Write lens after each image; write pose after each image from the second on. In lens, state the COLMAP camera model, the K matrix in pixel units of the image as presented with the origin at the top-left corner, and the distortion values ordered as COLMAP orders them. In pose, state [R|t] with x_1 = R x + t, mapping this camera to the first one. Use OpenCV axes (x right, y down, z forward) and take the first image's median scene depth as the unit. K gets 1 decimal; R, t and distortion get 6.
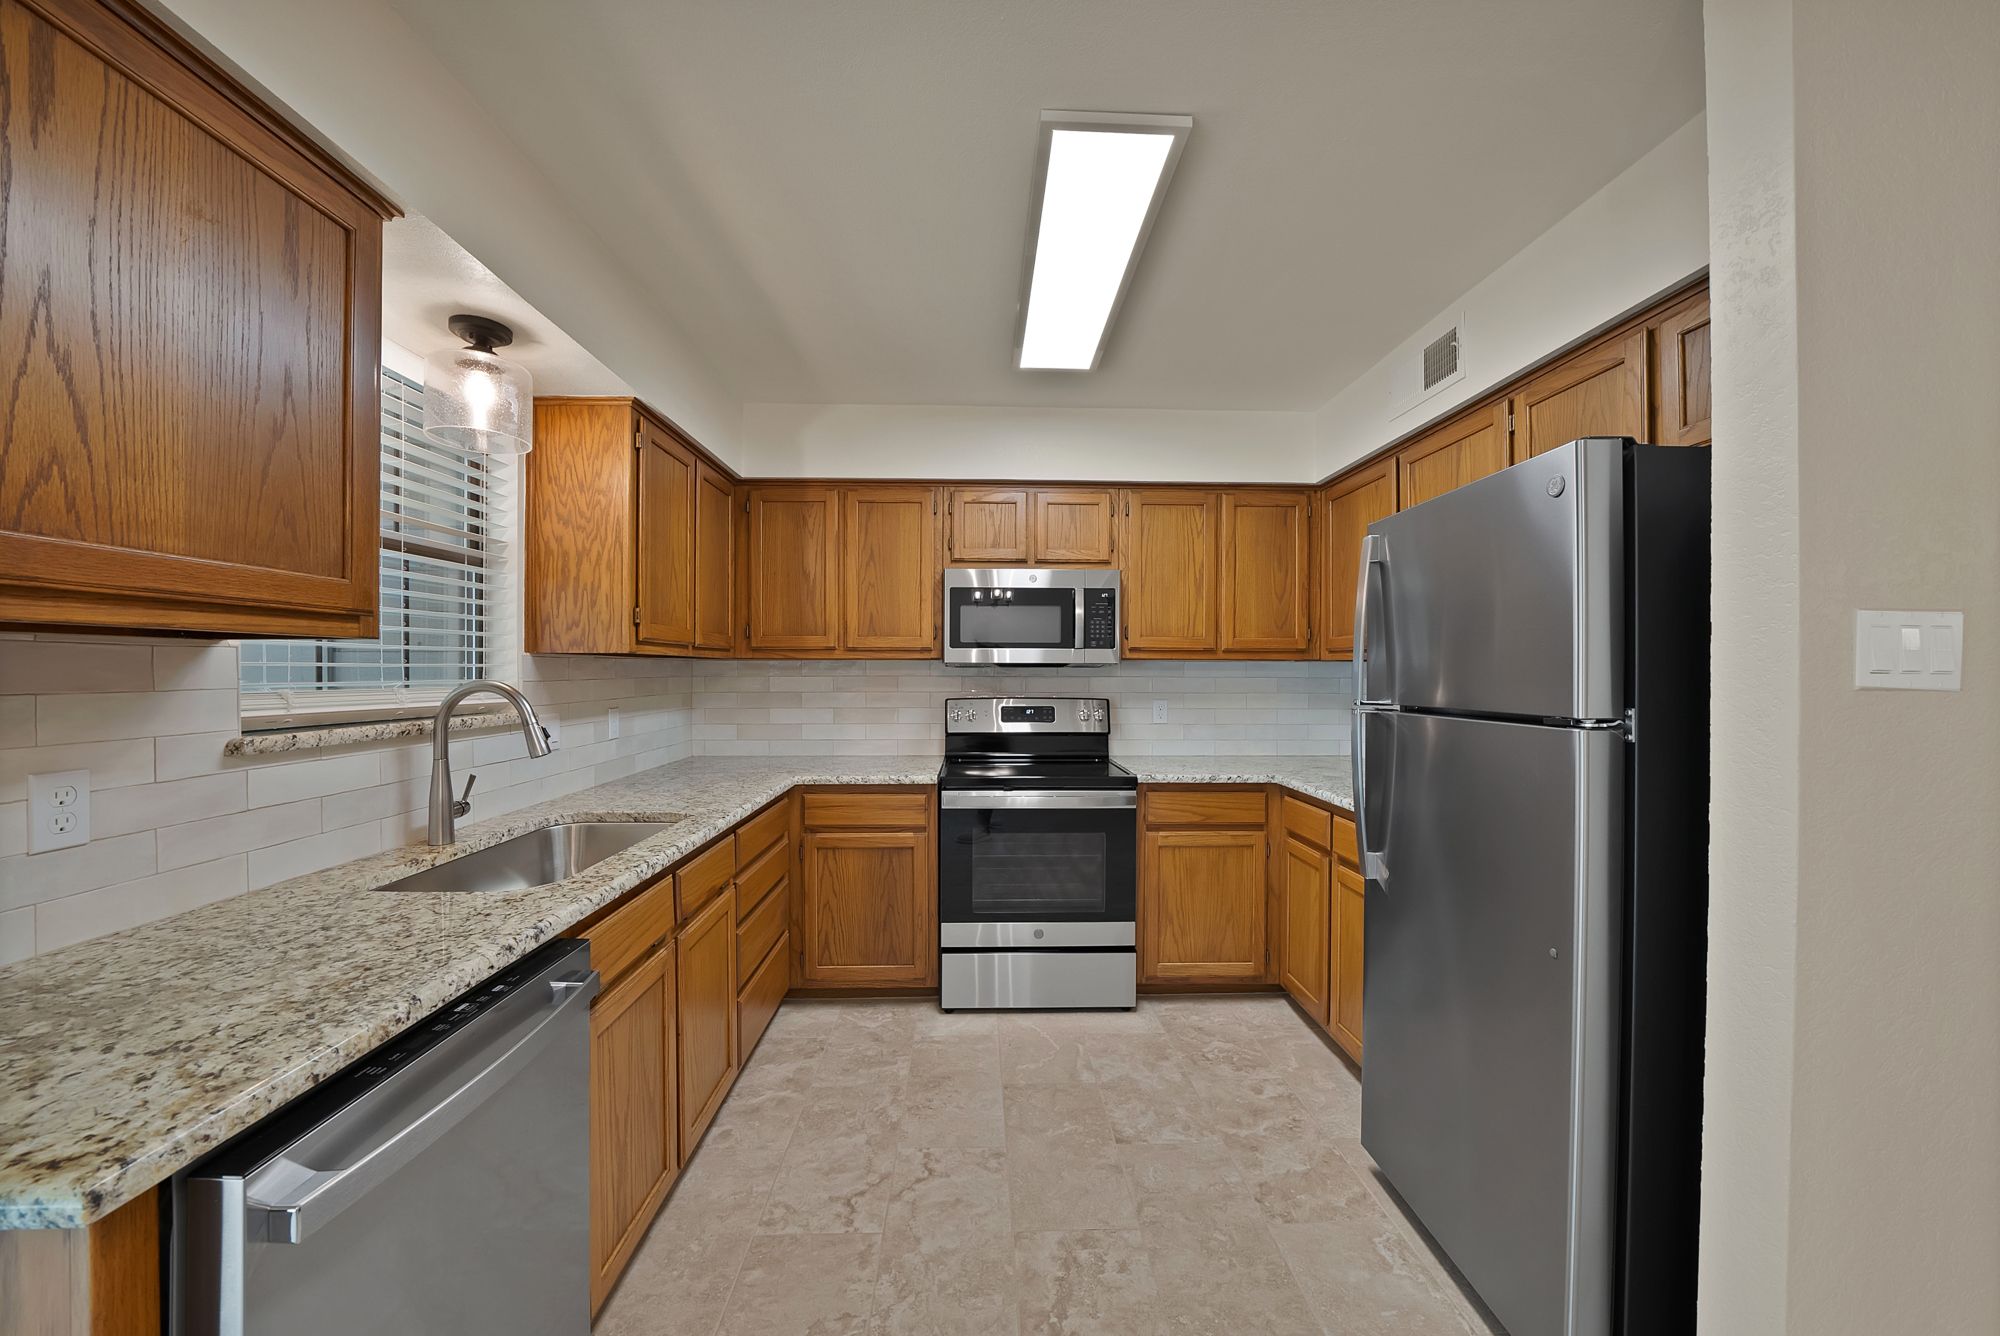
lens RADIAL K [[723.6, 0, 998.7], [0, 723.6, 673.1], [0, 0, 1]] dist [-0.023742, 0.000012]
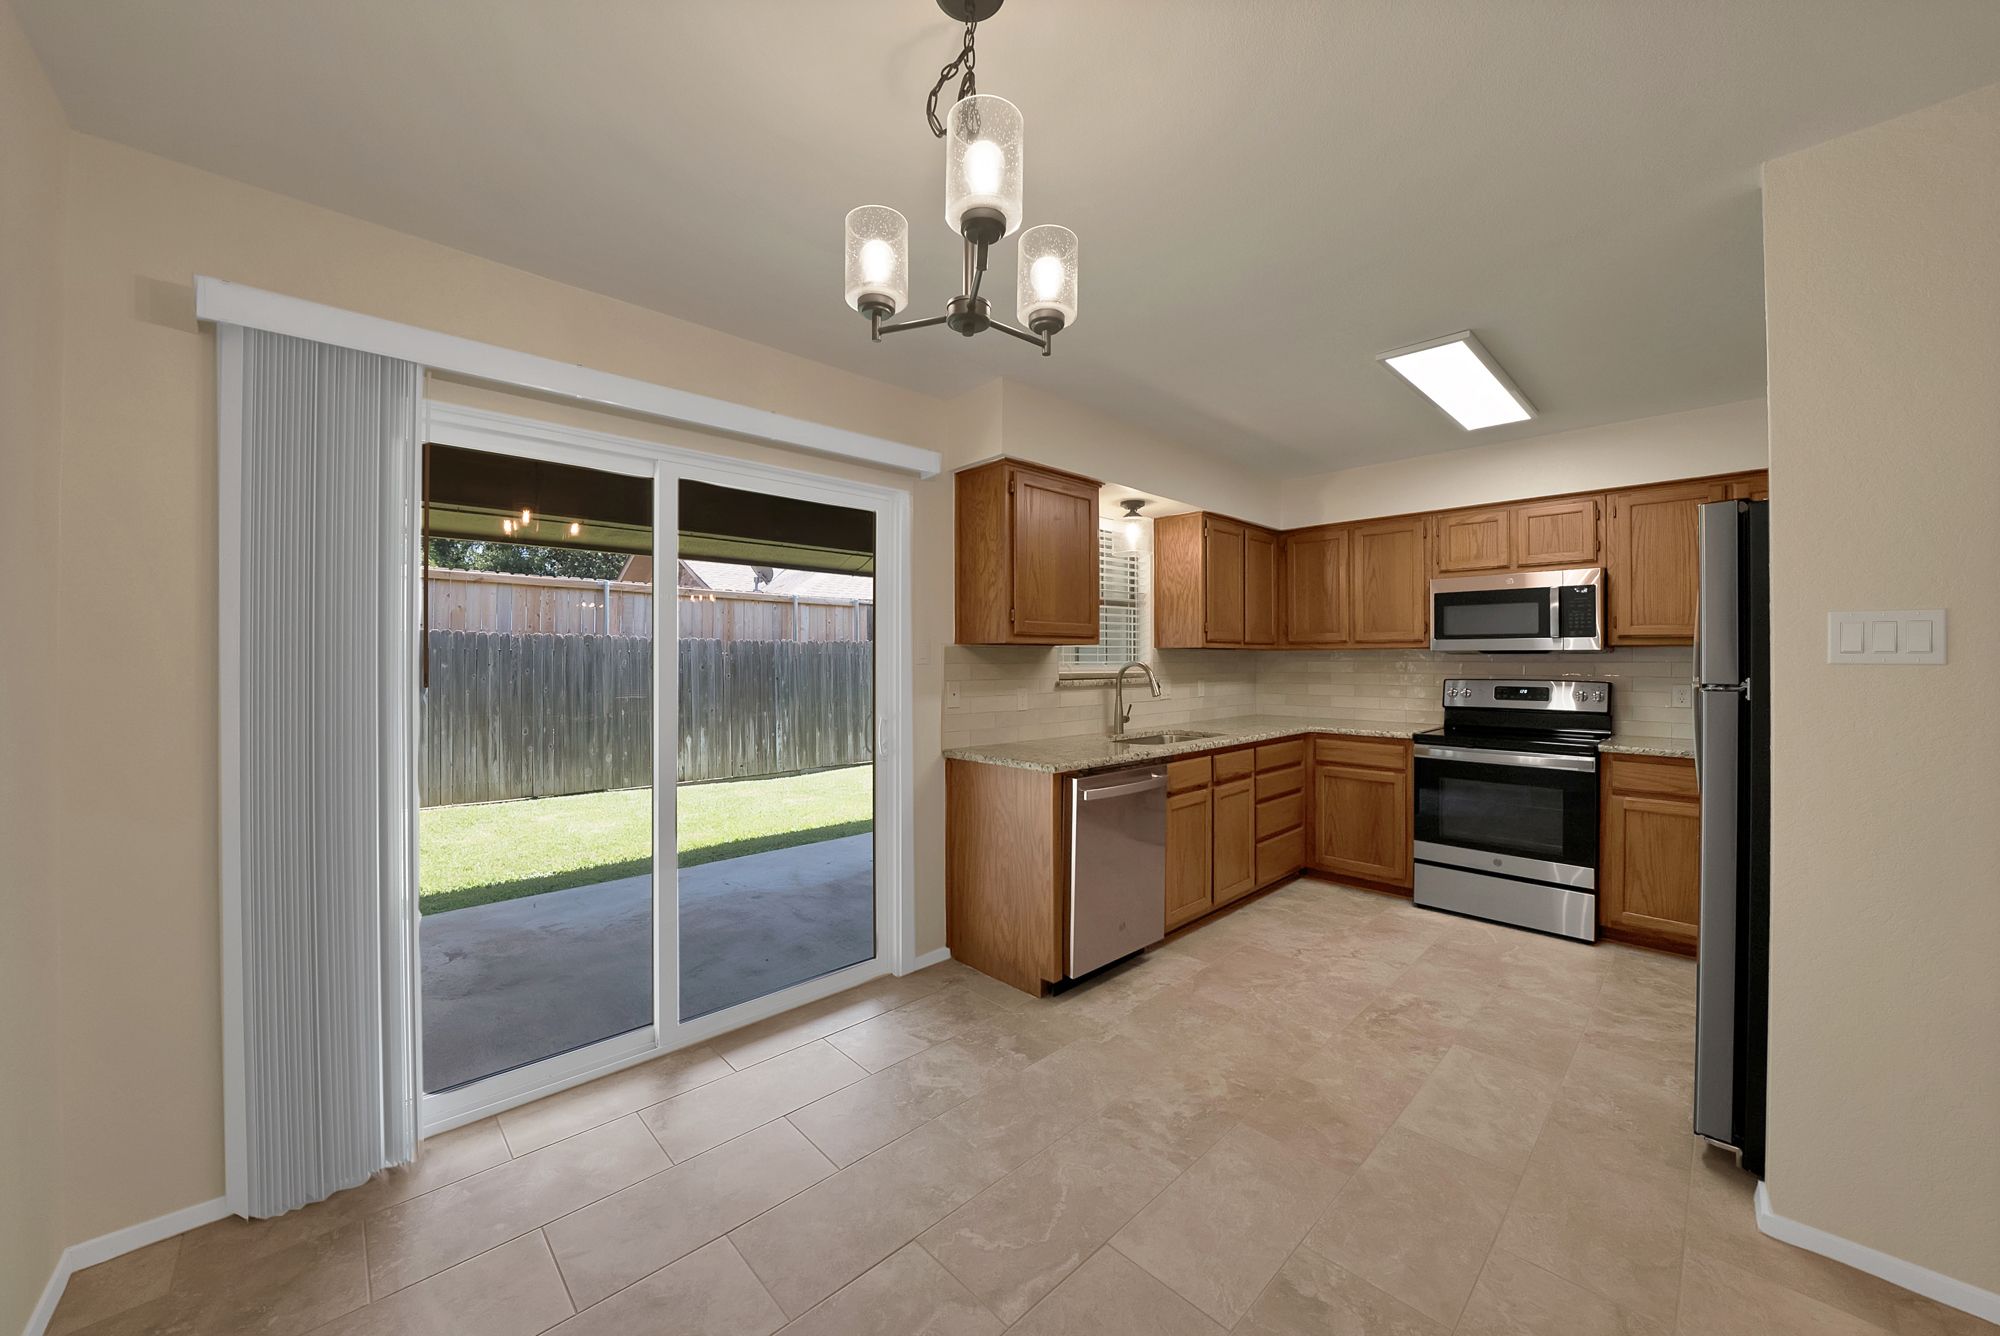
lens RADIAL K [[729.0, 0, 986.1], [0, 729.0, 657.9], [0, 0, 1]] dist [0.000207, -0.000001]
pose [[0.663327, -0.002461, -0.748326, 0.515860], [-0.002308, 0.999983, -0.005335, 0.010432], [0.748326, 0.005266, 0.663310, -0.655064]]
